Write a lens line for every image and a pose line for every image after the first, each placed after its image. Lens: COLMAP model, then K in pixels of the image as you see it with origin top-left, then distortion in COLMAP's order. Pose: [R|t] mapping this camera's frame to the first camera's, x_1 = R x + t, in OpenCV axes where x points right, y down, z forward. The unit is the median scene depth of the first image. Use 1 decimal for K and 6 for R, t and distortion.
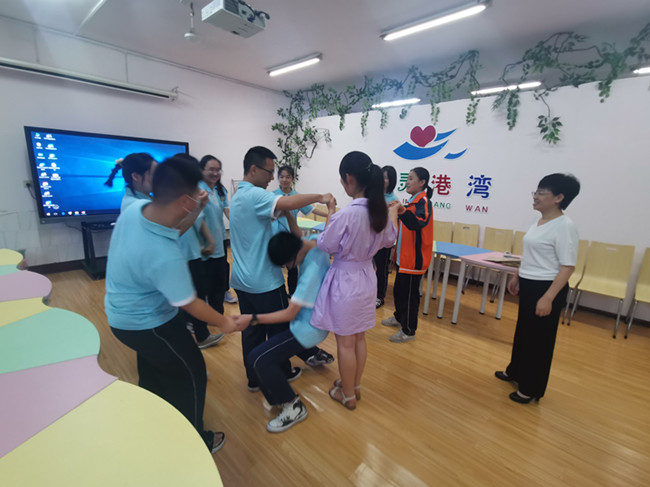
lens RADIAL K [[314.6, 0, 322.1], [0, 314.6, 241.0], [0, 0, 1]] dist [-0.015906, 0.019058]
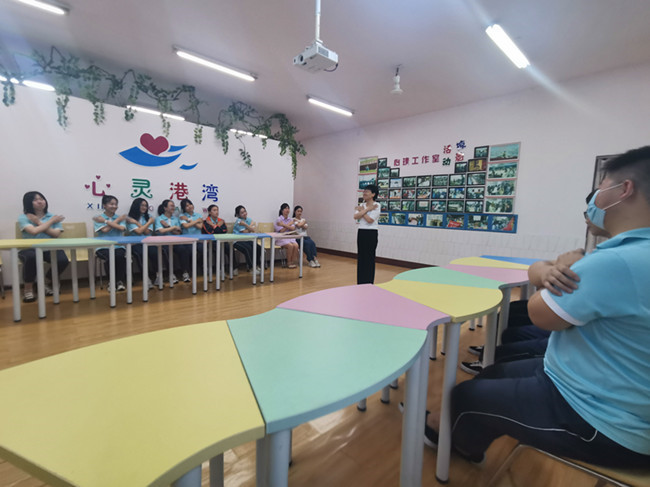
lens RADIAL K [[314.6, 0, 322.1], [0, 314.6, 241.0], [0, 0, 1]] dist [-0.015906, 0.019058]
pose [[0.068333, -0.128111, 0.989403, -0.734231], [0.178606, 0.977270, 0.114204, -0.041400], [-0.981545, 0.168910, 0.089661, 0.426547]]
